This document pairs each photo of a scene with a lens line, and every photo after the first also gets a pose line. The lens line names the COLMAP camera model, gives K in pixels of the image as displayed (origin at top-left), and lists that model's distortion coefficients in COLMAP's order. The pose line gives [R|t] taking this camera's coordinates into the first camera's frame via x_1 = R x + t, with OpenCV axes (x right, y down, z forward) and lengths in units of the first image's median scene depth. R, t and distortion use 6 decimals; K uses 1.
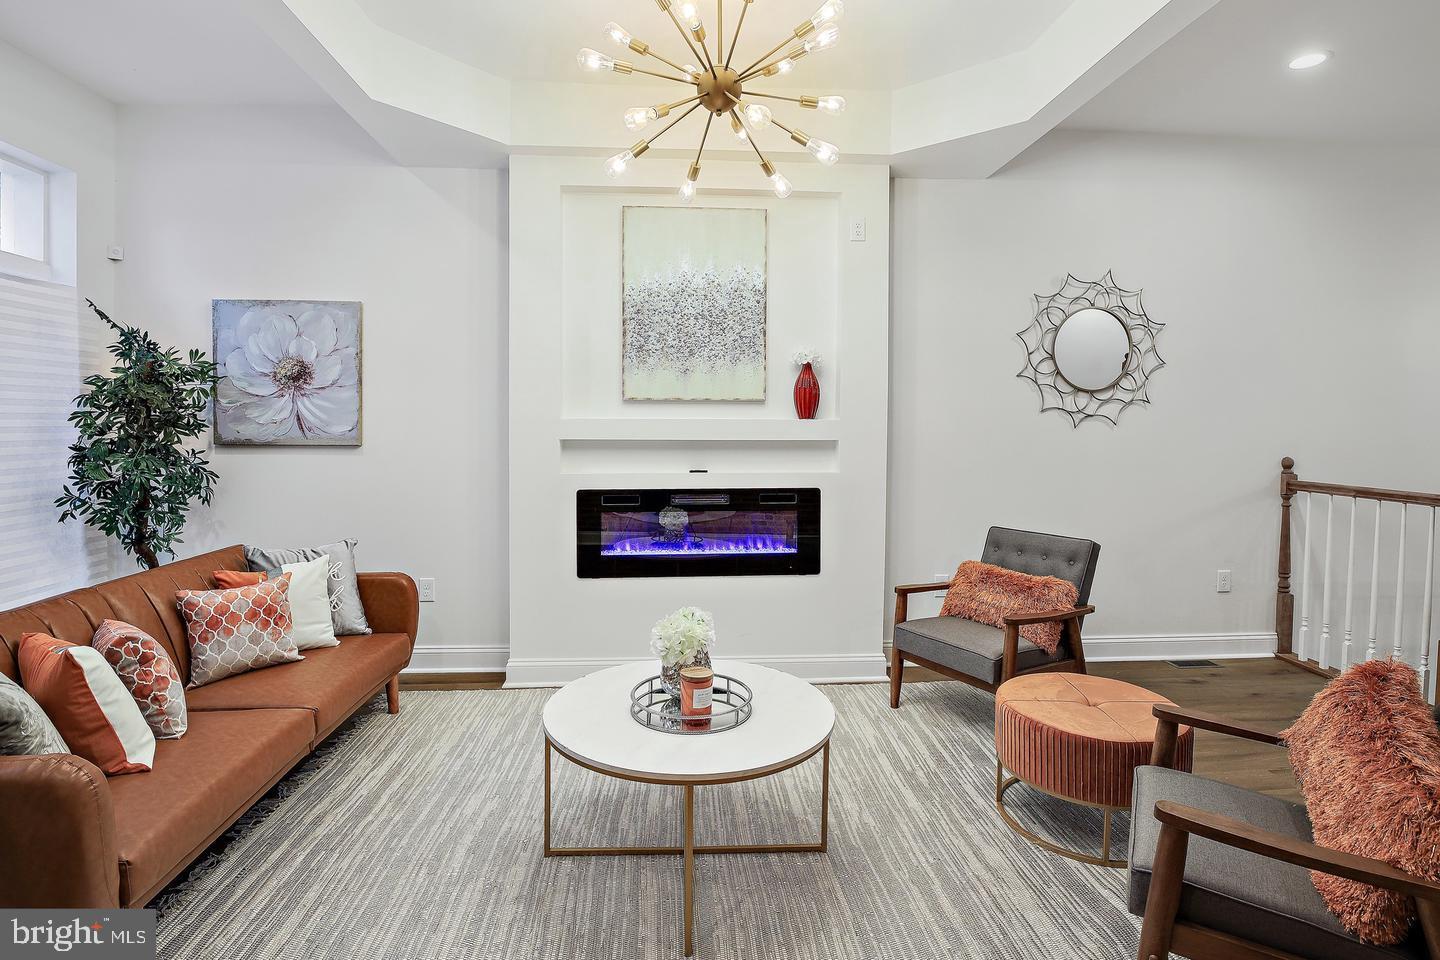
lens RADIAL K [[718.6, 0, 721.6], [0, 718.6, 441.5], [0, 0, 1]] dist [-0.006273, -0.011930]
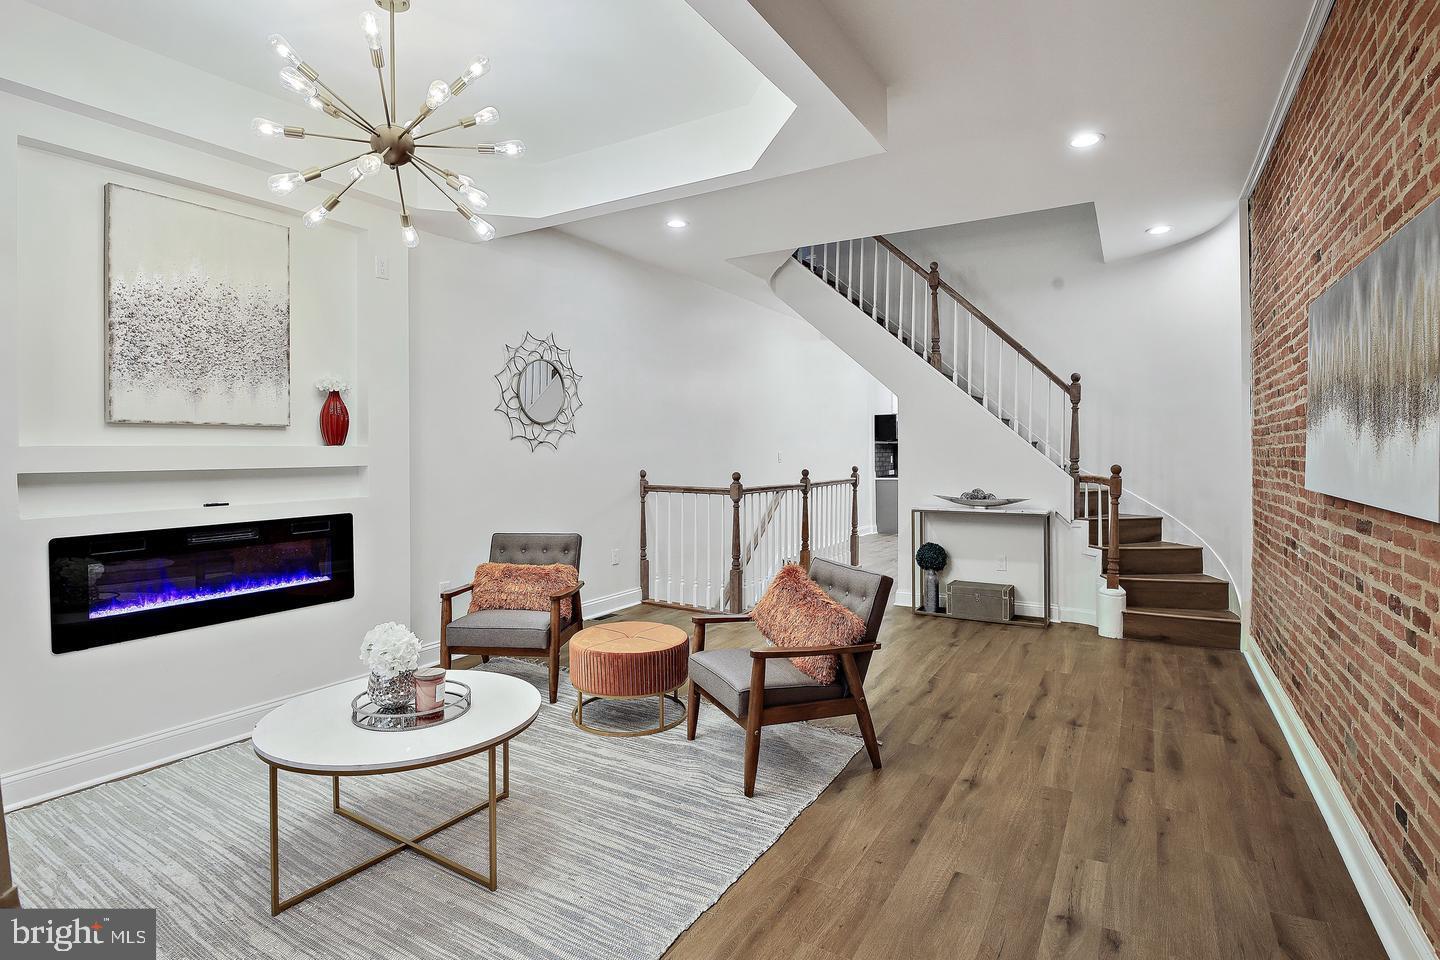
lens RADIAL K [[718.6, 0, 721.6], [0, 718.6, 441.5], [0, 0, 1]] dist [-0.006273, -0.011930]
pose [[0.573341, 0.002028, 0.819314, -0.393679], [0.027202, 0.999399, -0.021510, -0.000567], [-0.818865, 0.034619, 0.572941, -0.016294]]
